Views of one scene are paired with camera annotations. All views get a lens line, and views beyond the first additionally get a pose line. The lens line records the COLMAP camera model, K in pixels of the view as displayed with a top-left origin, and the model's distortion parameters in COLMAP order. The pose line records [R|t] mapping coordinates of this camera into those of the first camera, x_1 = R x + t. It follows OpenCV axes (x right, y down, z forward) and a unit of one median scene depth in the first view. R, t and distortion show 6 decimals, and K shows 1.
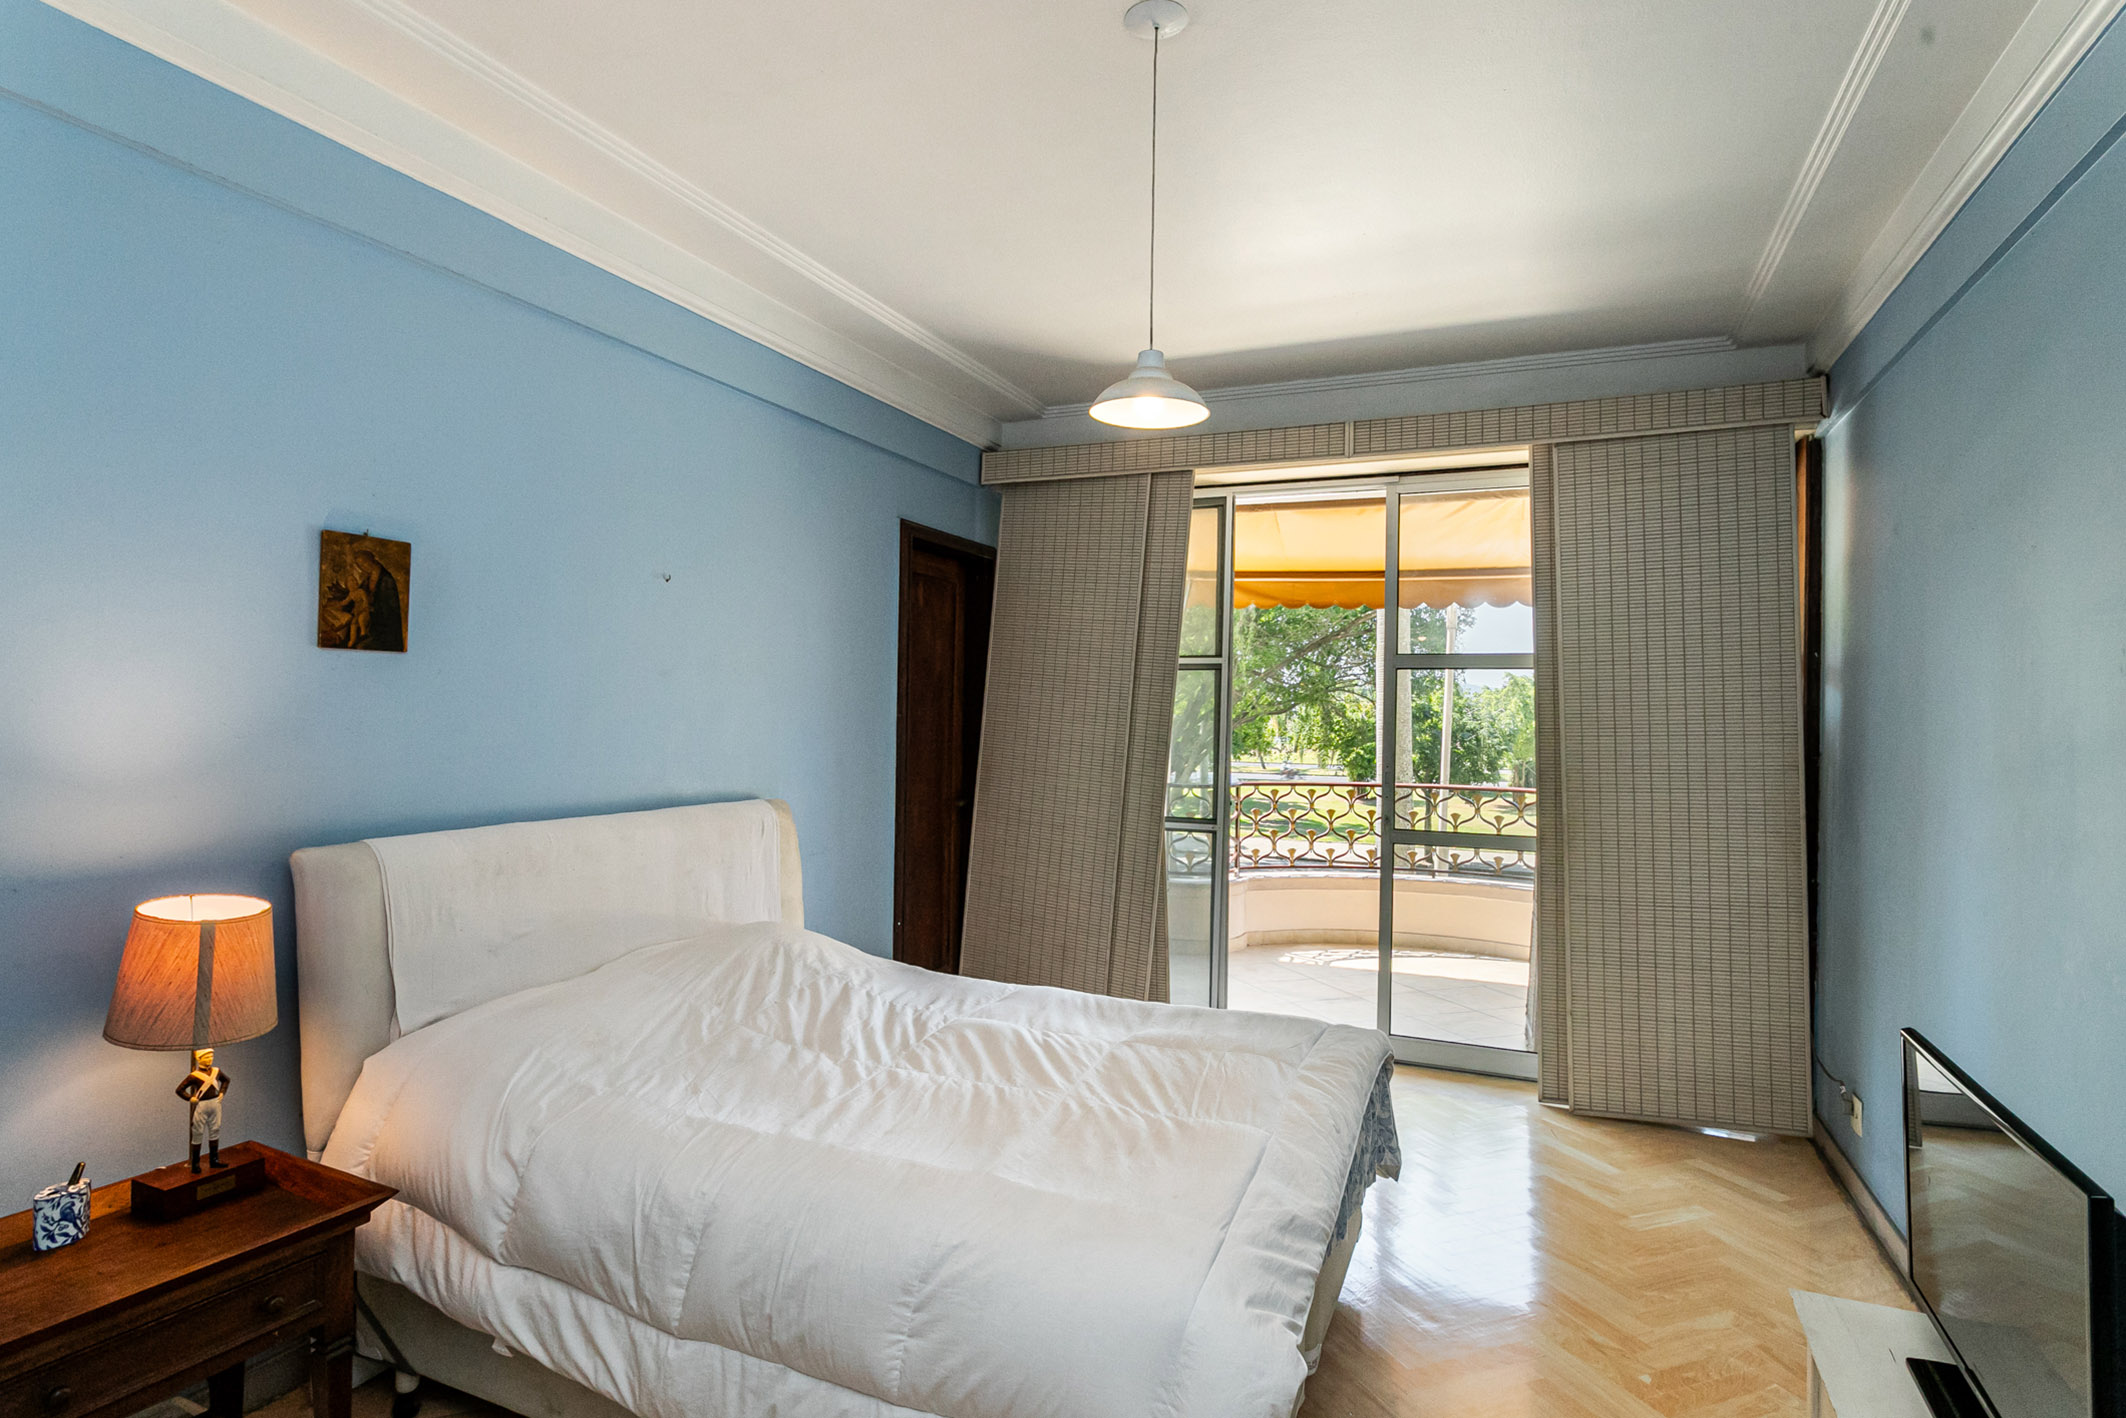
lens RADIAL K [[1115.1, 0, 1035.6], [0, 1115.1, 706.9], [0, 0, 1]] dist [-0.016189, 0.022463]
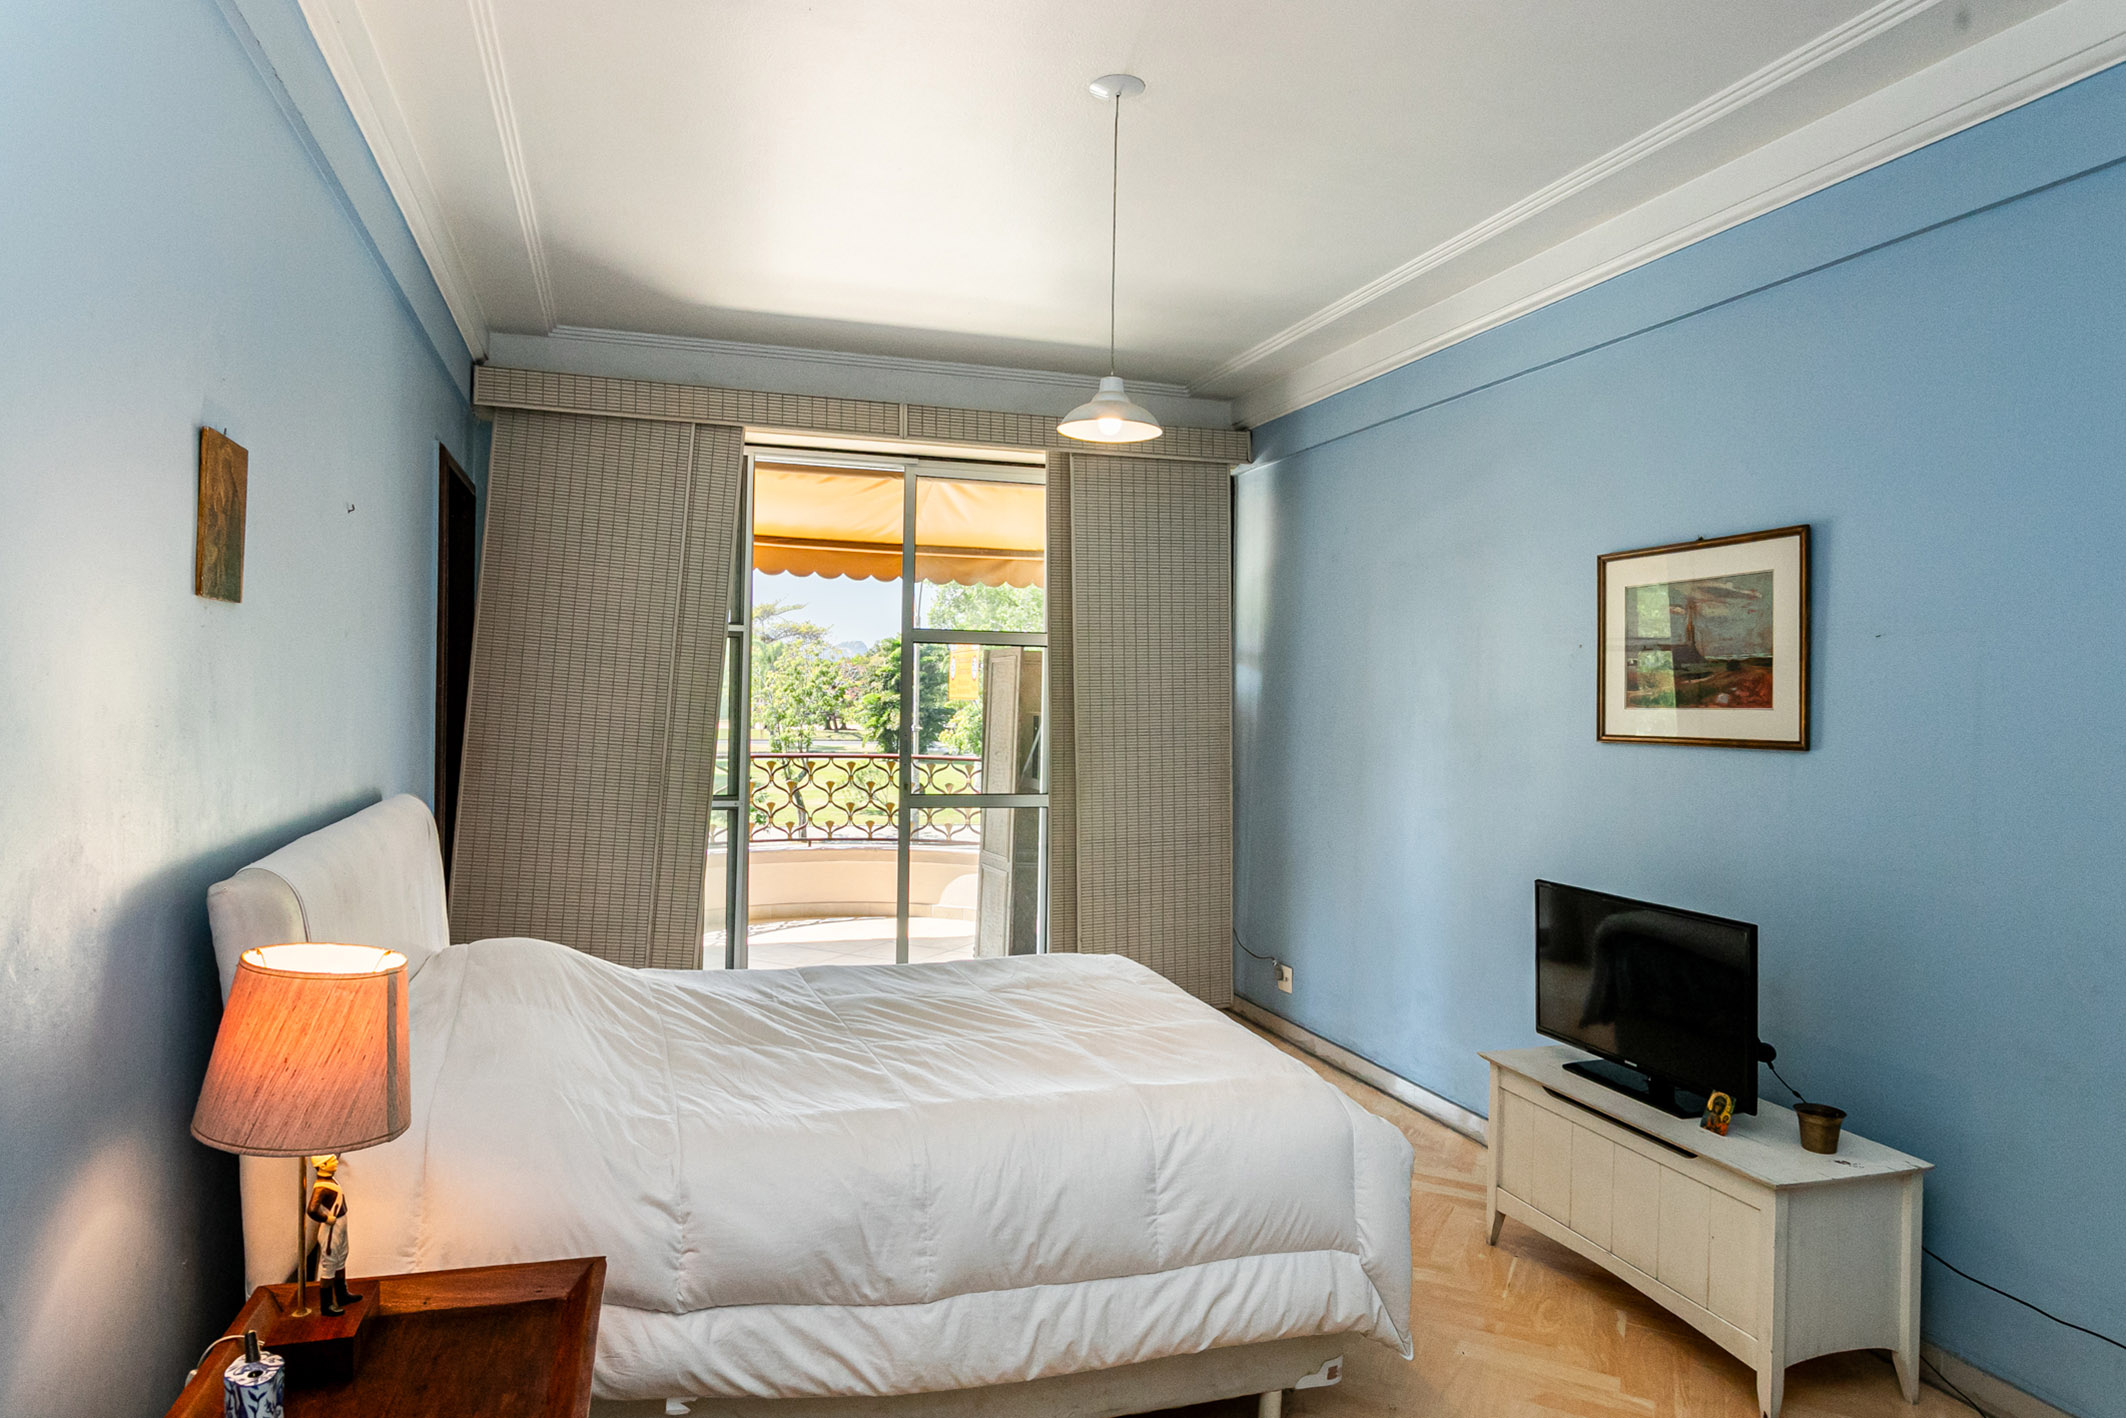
lens RADIAL K [[1271.1, 0, 1008.3], [0, 1271.1, 705.0], [0, 0, 1]] dist [-0.002772, -0.000039]
pose [[0.755350, -0.007733, 0.655275, -0.474976], [-0.010107, 0.999674, 0.023447, -0.004996], [-0.655243, -0.024334, 0.755026, 0.038568]]
